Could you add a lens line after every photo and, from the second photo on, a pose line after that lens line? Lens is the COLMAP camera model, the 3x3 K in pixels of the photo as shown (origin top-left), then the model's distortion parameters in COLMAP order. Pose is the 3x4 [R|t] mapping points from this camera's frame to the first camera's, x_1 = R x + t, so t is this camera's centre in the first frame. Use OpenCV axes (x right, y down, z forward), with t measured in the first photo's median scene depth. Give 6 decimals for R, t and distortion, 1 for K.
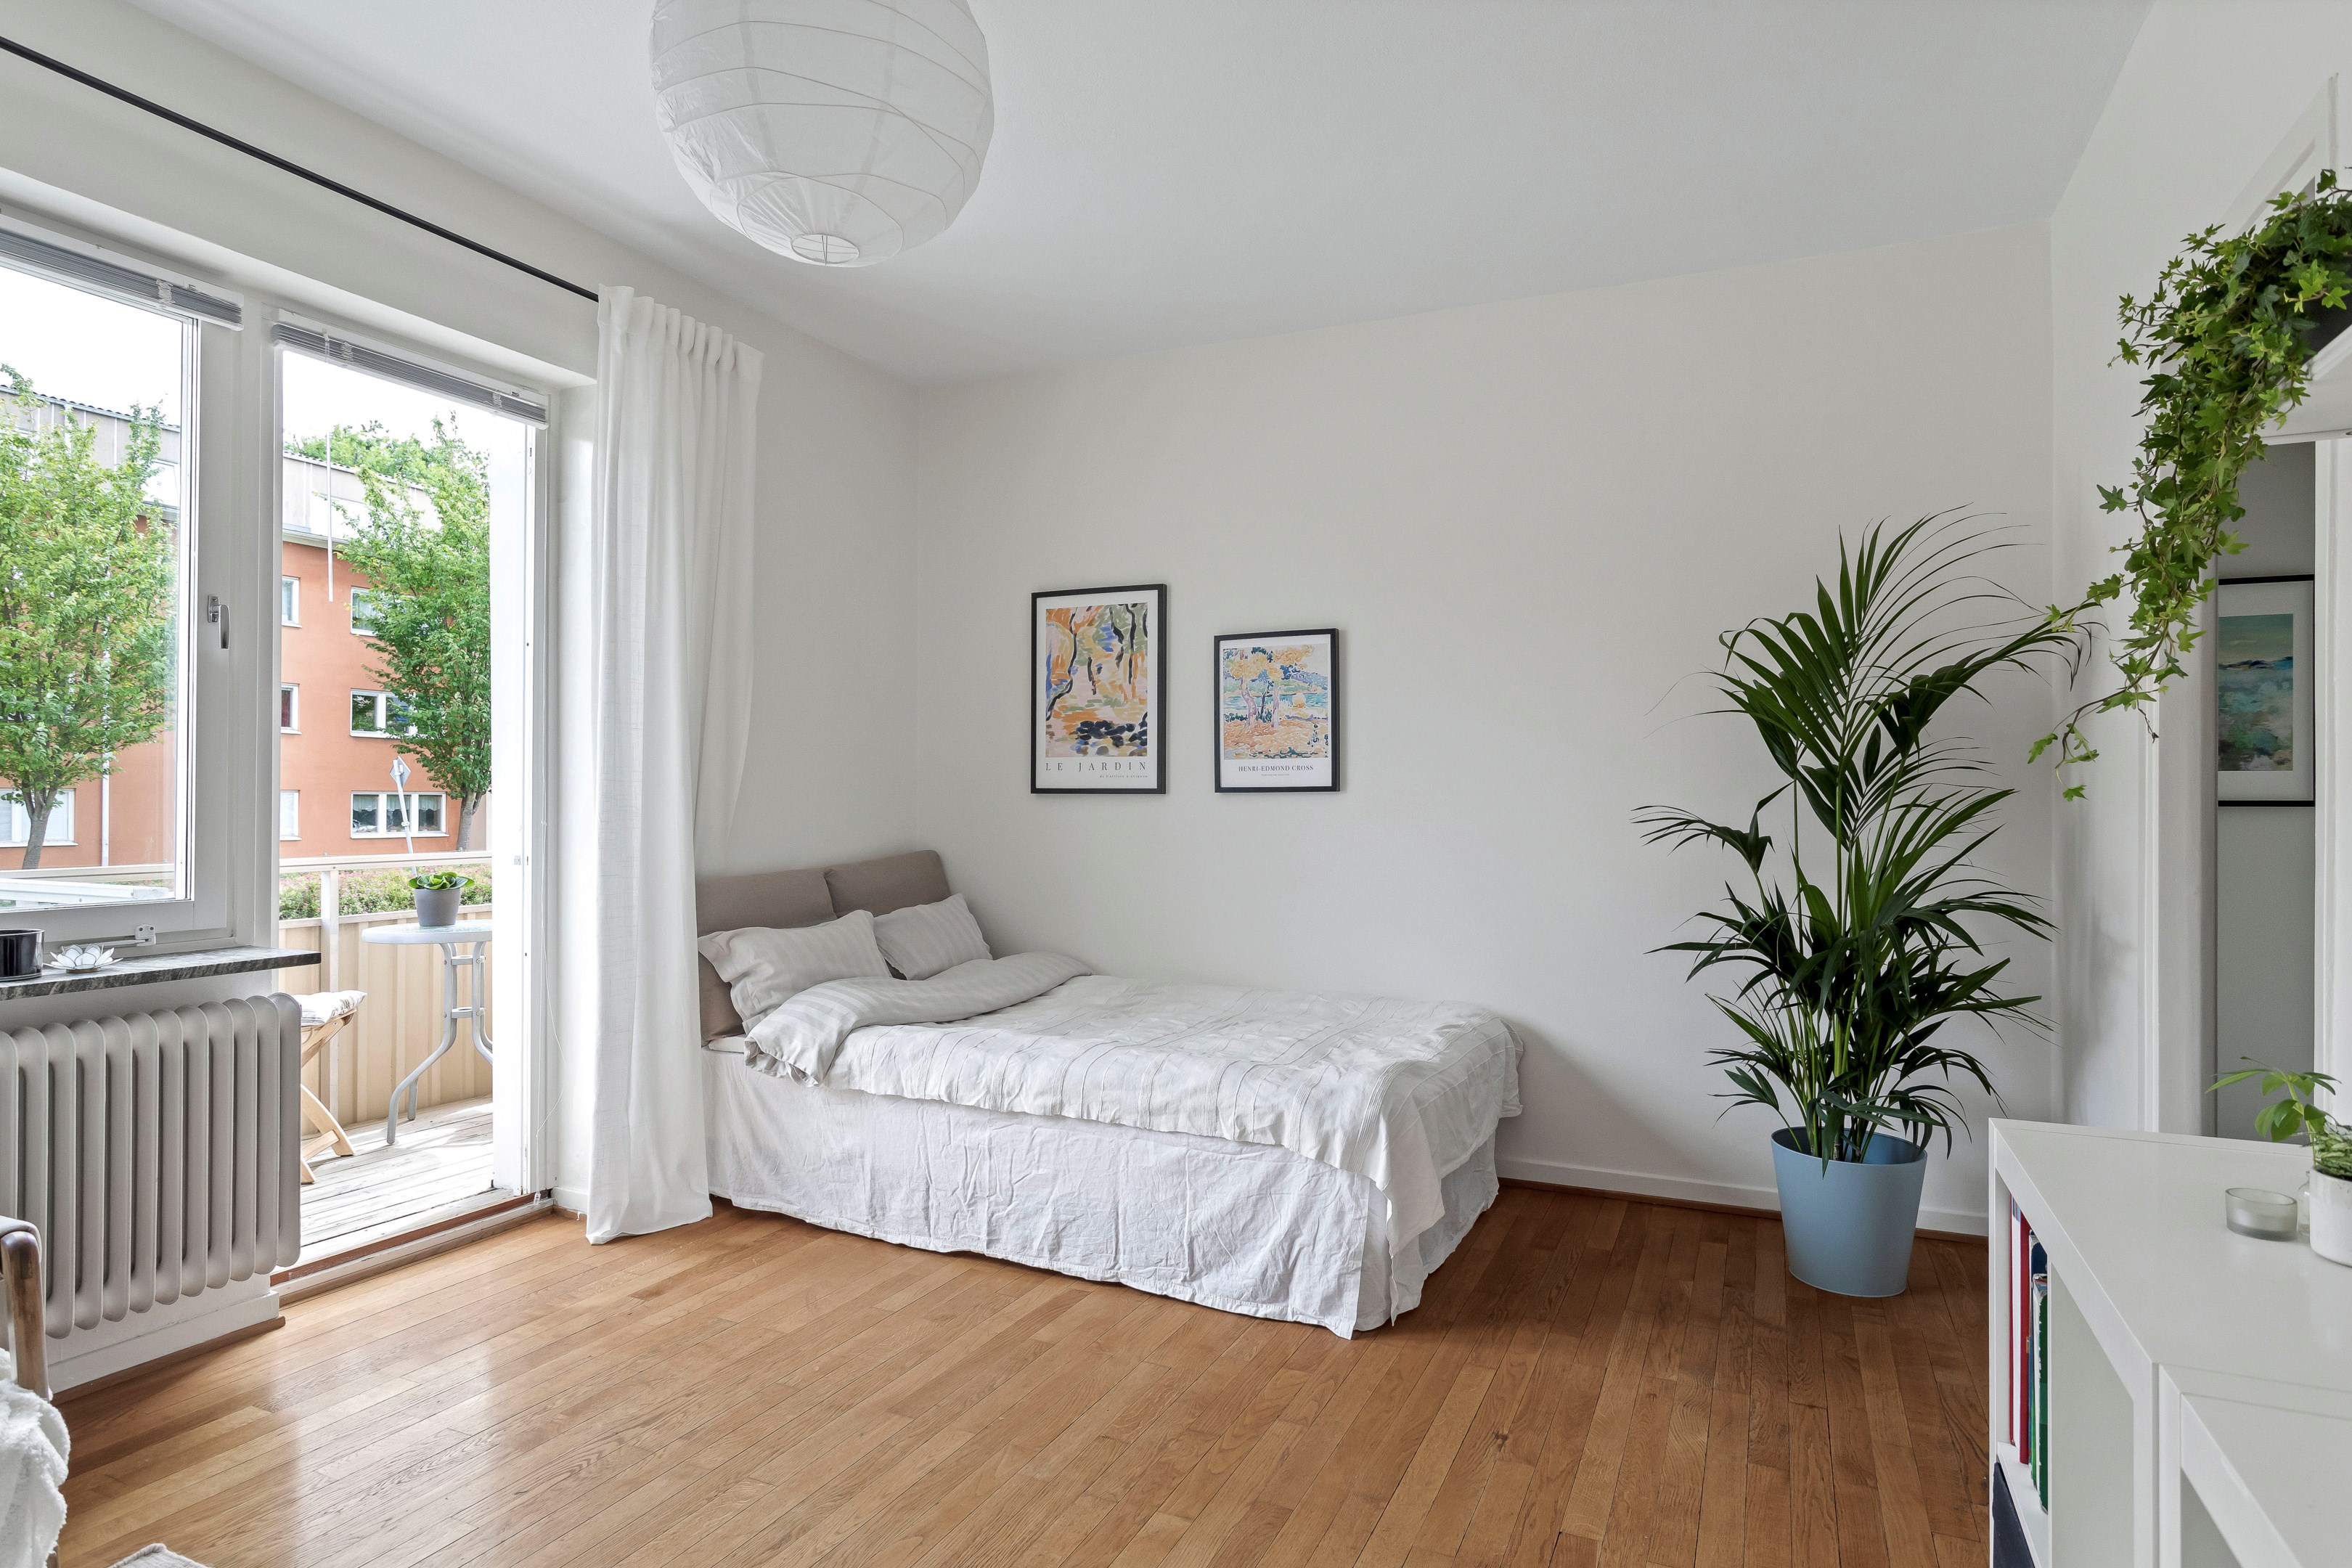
lens RADIAL K [[1283.5, 0, 1183.3], [0, 1283.5, 805.9], [0, 0, 1]] dist [0.006199, 0.000402]
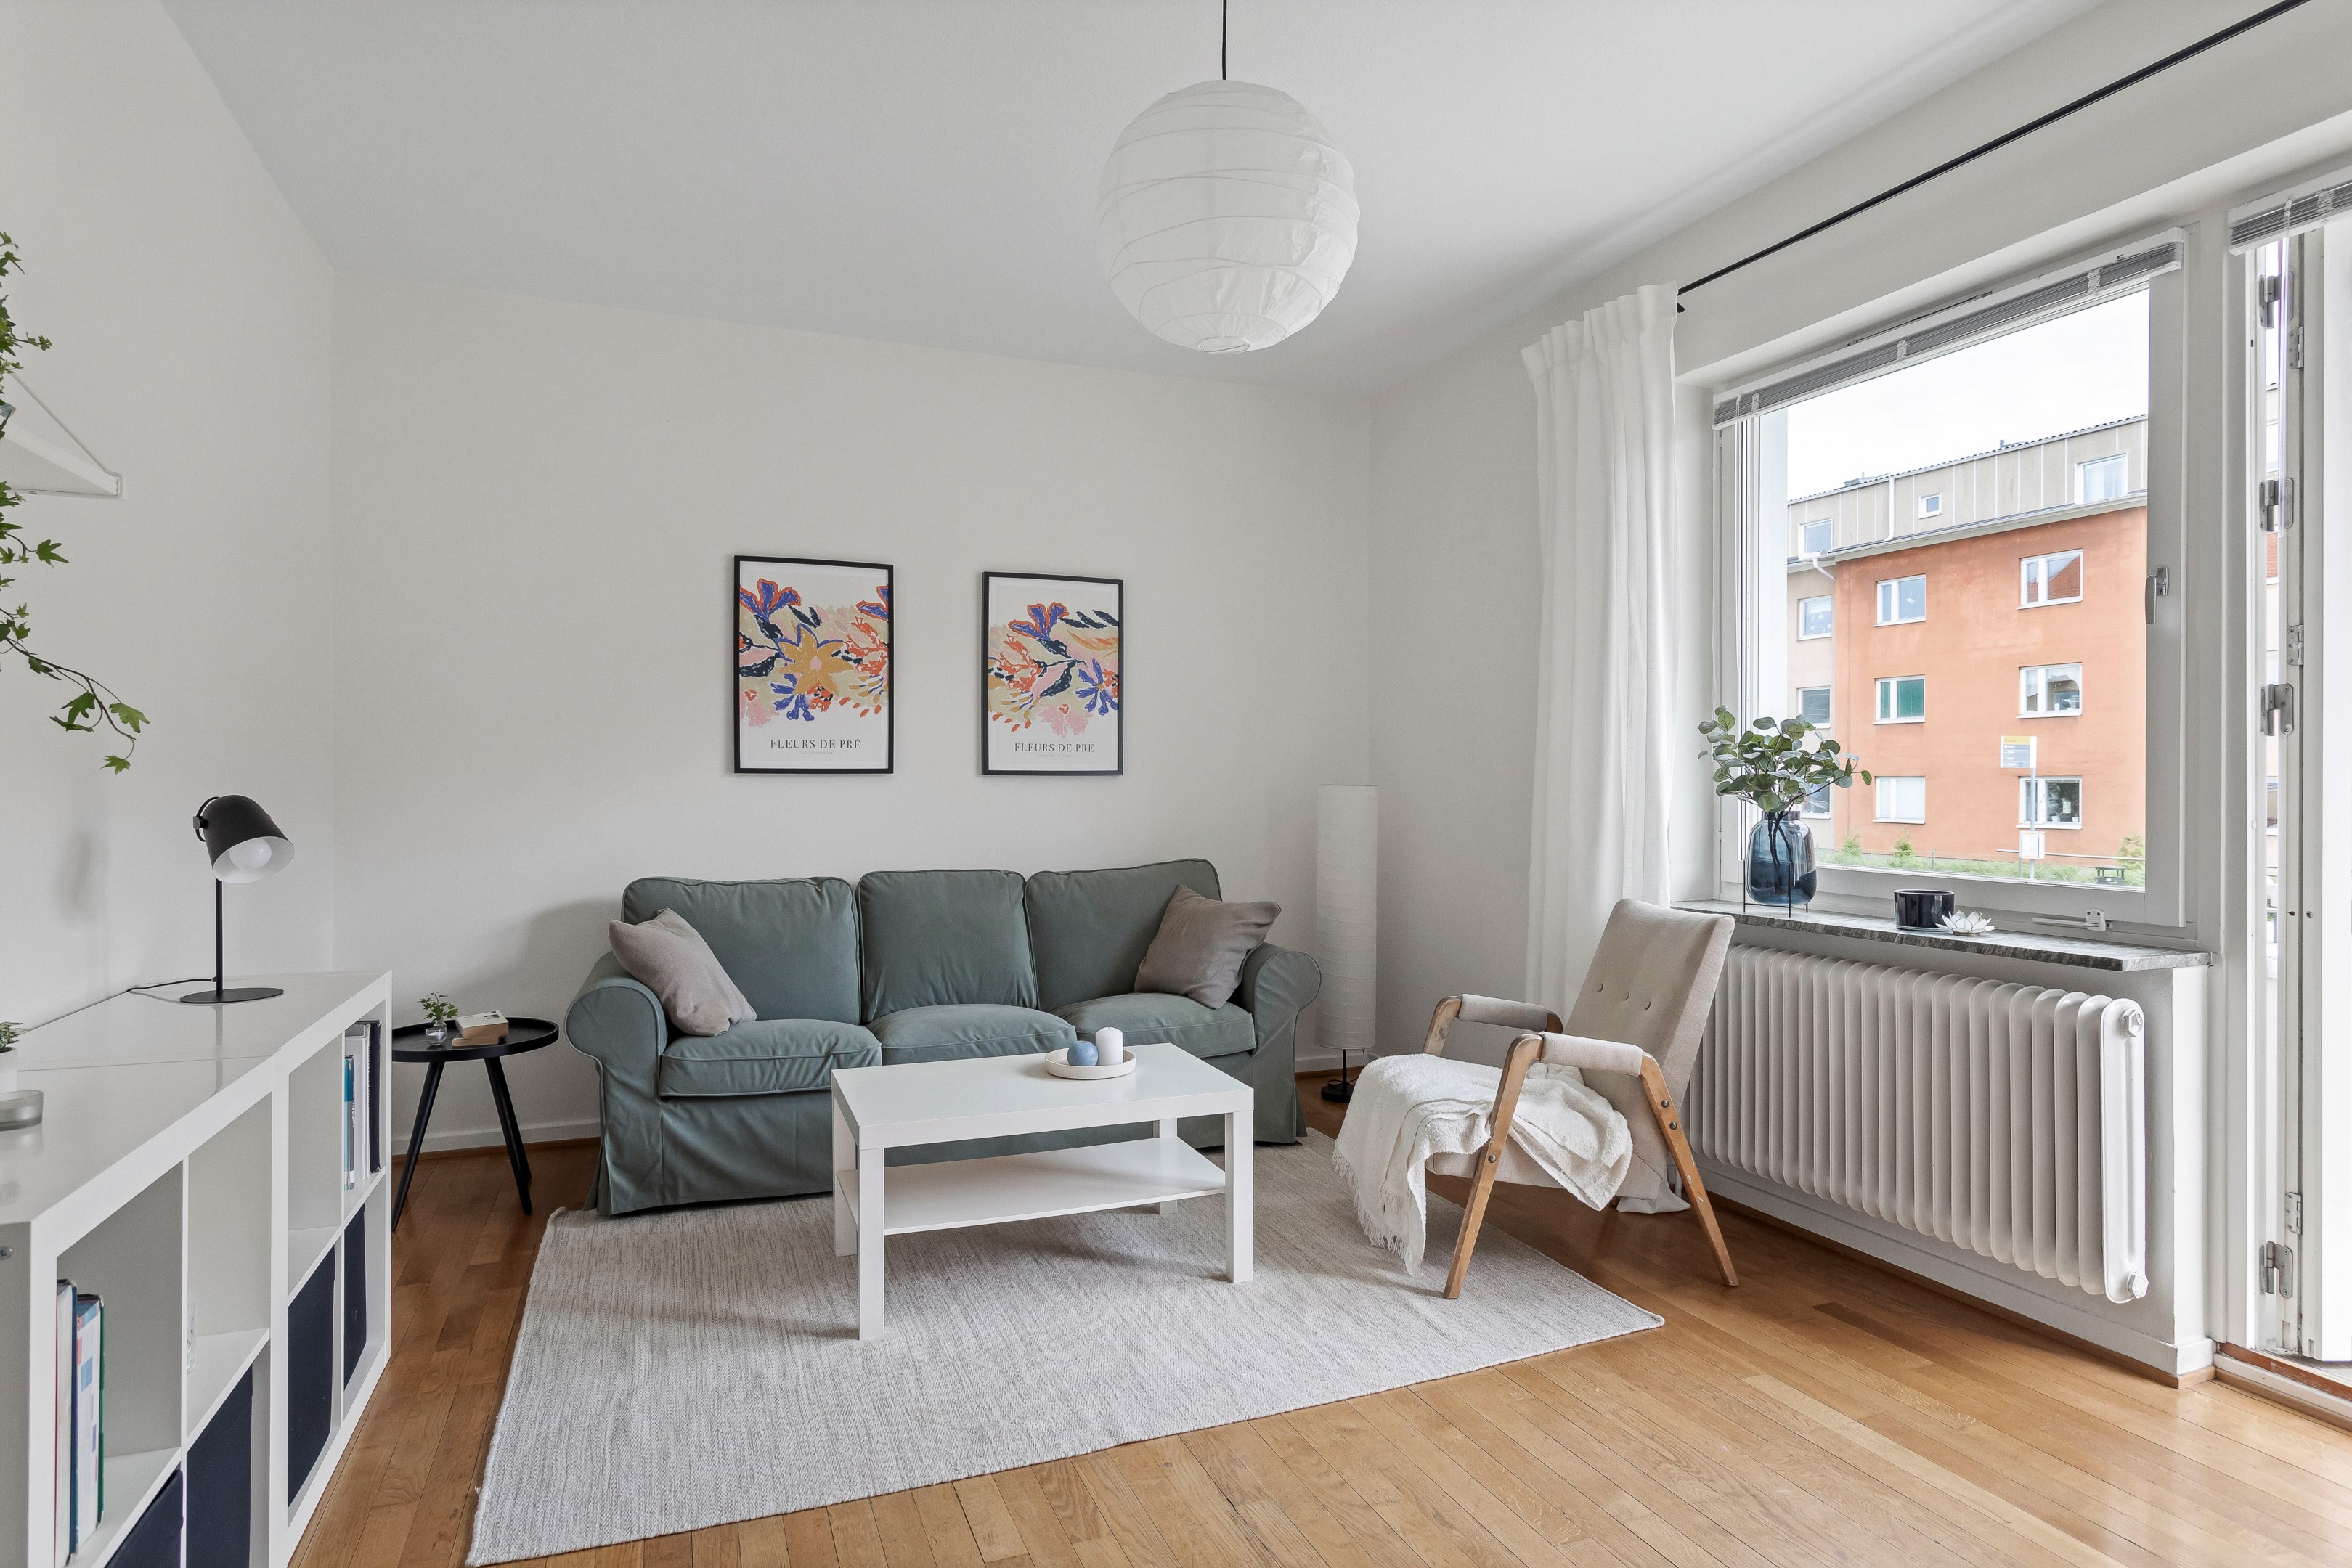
lens RADIAL K [[1283.3, 0, 1176.0], [0, 1283.3, 784.3], [0, 0, 1]] dist [0.006199, 0.000402]
pose [[-0.685881, -0.001382, -0.727713, 0.451133], [-0.006552, 0.999969, 0.004277, -0.006147], [0.727685, 0.007702, -0.685869, 1.231474]]
